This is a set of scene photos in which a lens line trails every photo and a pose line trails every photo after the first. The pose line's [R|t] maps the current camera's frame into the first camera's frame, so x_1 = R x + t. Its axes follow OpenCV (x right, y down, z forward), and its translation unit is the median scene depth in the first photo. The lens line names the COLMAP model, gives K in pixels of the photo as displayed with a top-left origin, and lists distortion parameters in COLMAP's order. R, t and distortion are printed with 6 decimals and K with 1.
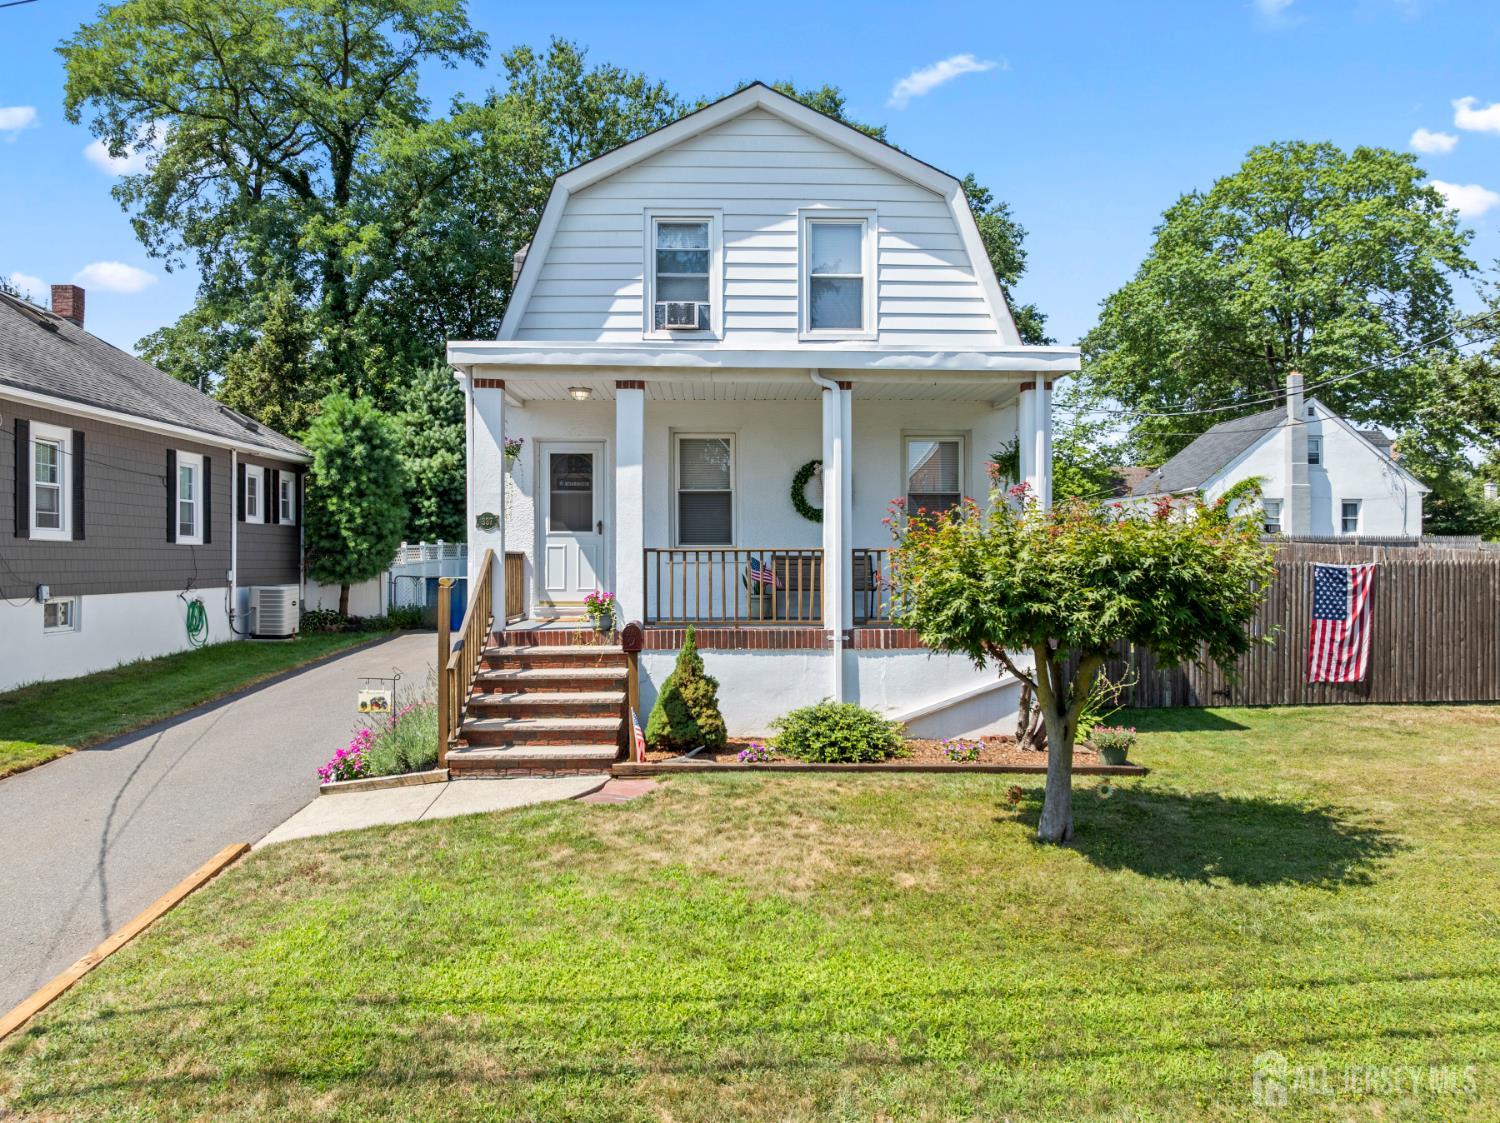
lens RADIAL K [[1054.2, 0, 753.2], [0, 1054.2, 555.1], [0, 0, 1]] dist [-0.033437, -0.006813]
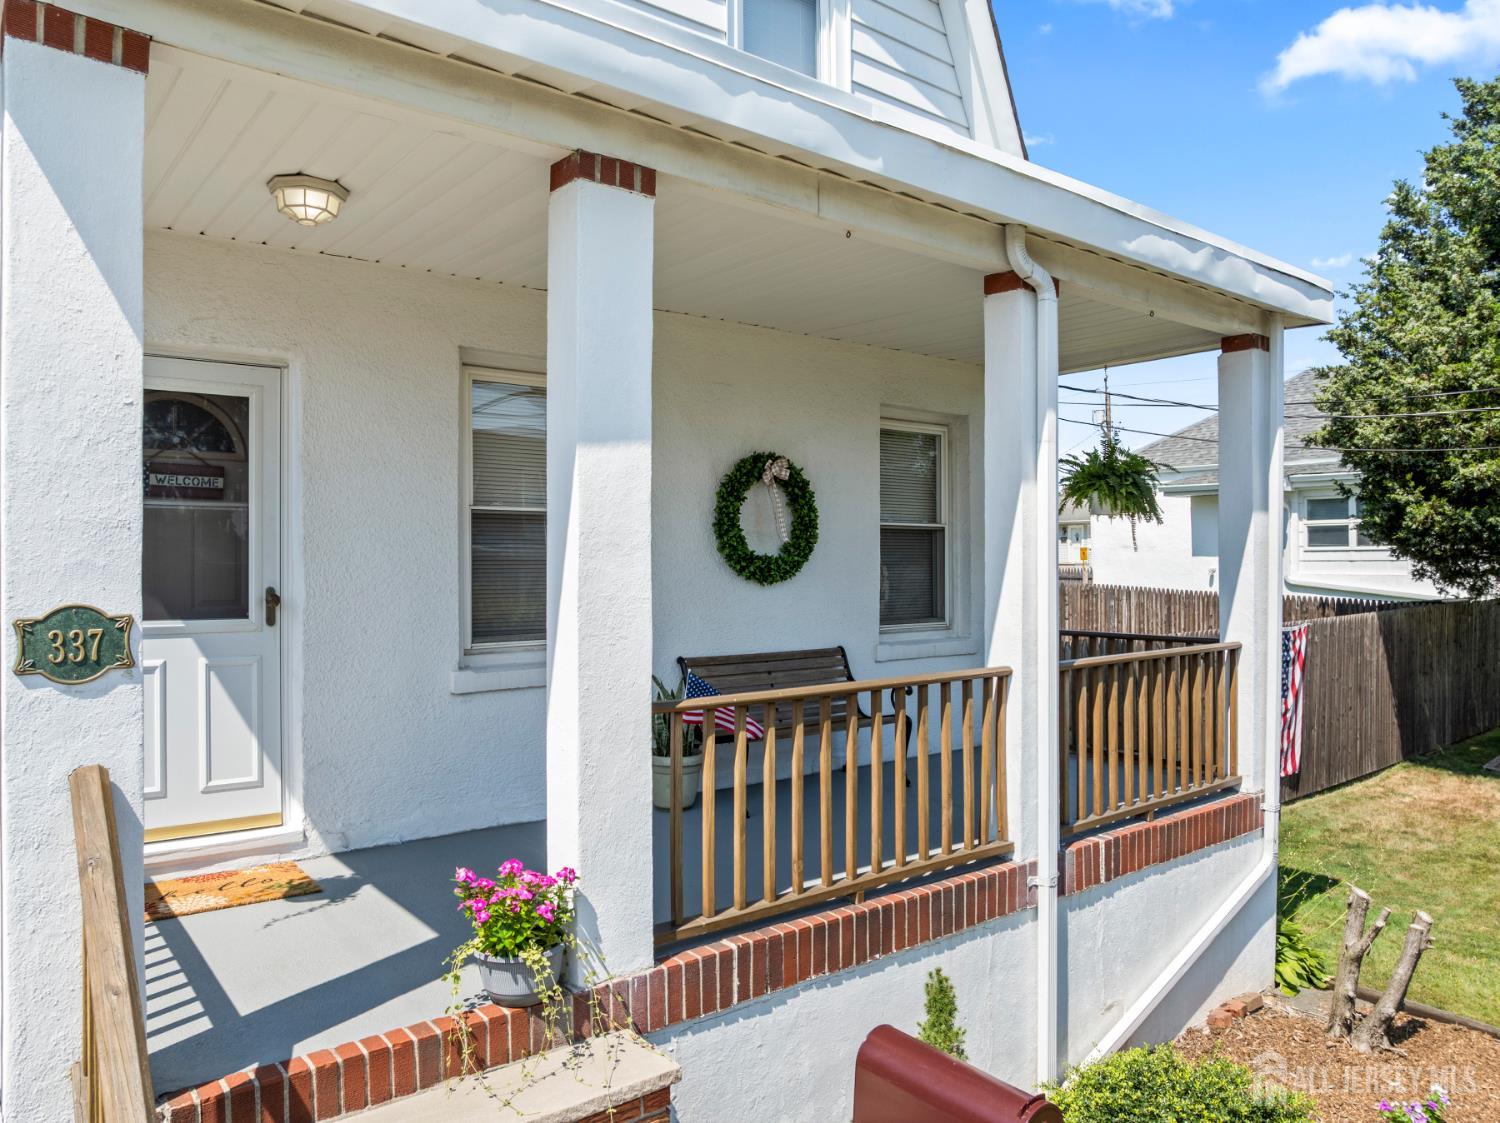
lens RADIAL K [[1054.2, 0, 751.5], [0, 1054.2, 559.8], [0, 0, 1]] dist [-0.033437, -0.006813]
pose [[0.803374, 0.000108, 0.595475, -0.226406], [-0.000838, 0.999999, 0.000948, -0.042576], [-0.595475, -0.001261, 0.803373, 0.621516]]
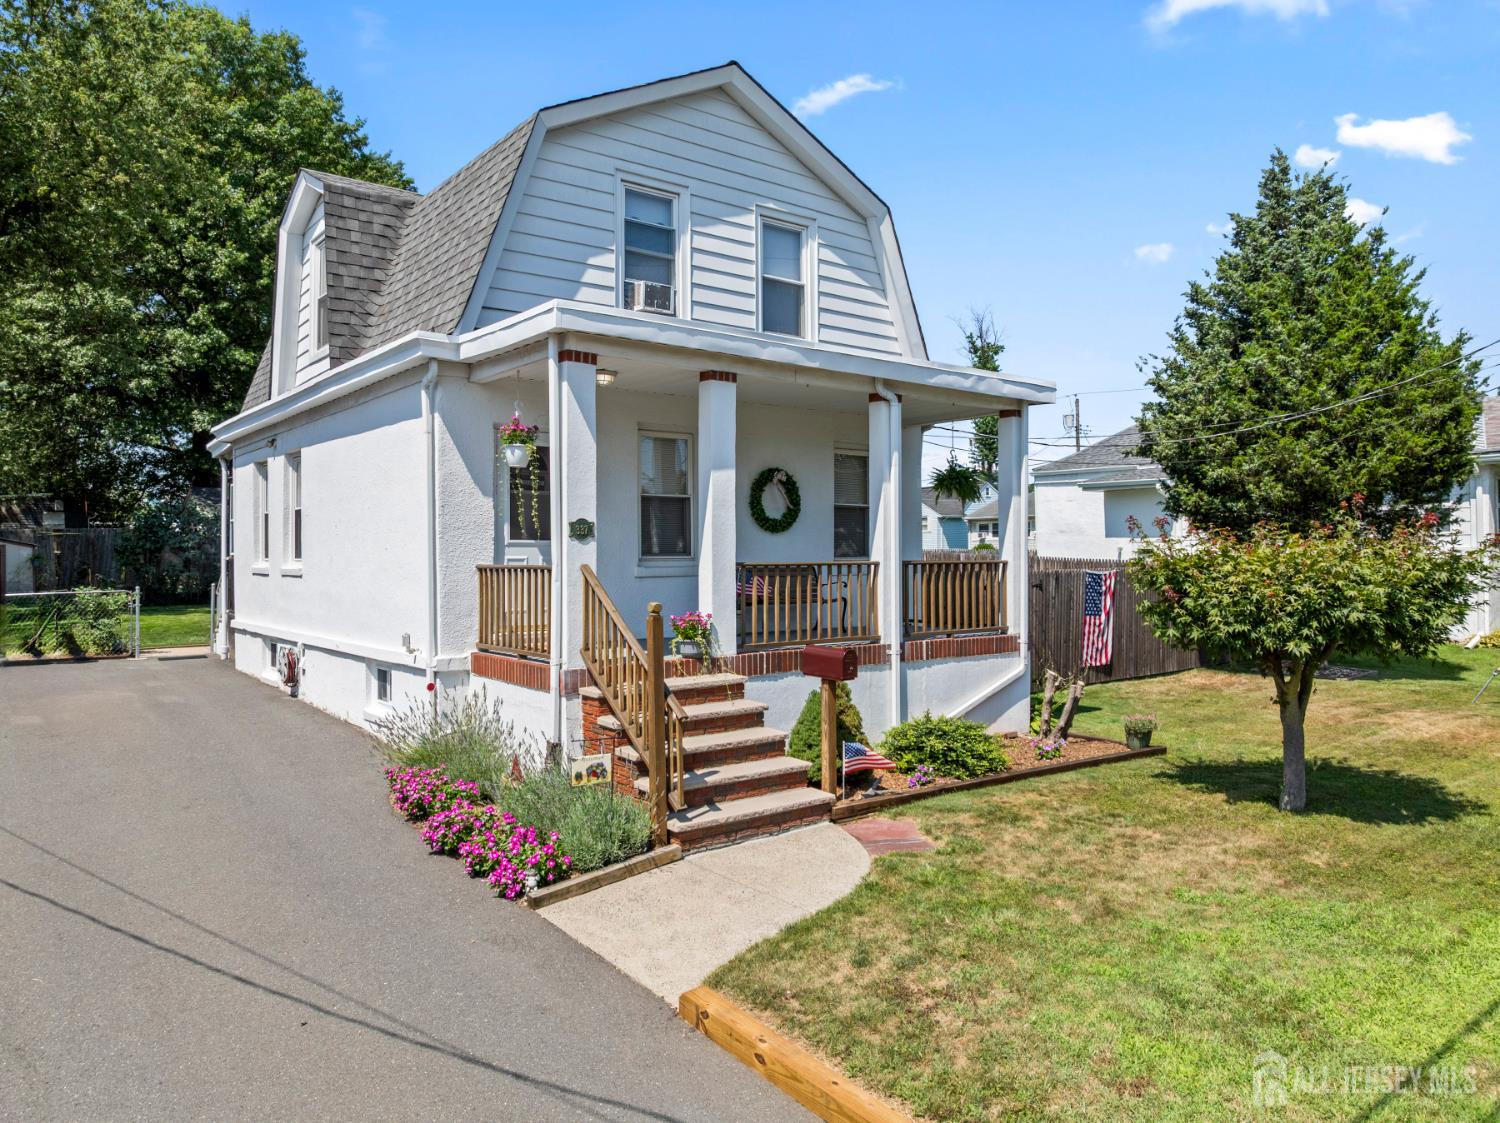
lens RADIAL K [[1054.2, 0, 753.1], [0, 1054.2, 539.1], [0, 0, 1]] dist [-0.033437, -0.006813]
pose [[0.805012, 0.008865, 0.593192, -0.524303], [0.000832, 0.999870, -0.016072, -0.009951], [-0.593258, 0.013432, 0.804900, 0.237427]]
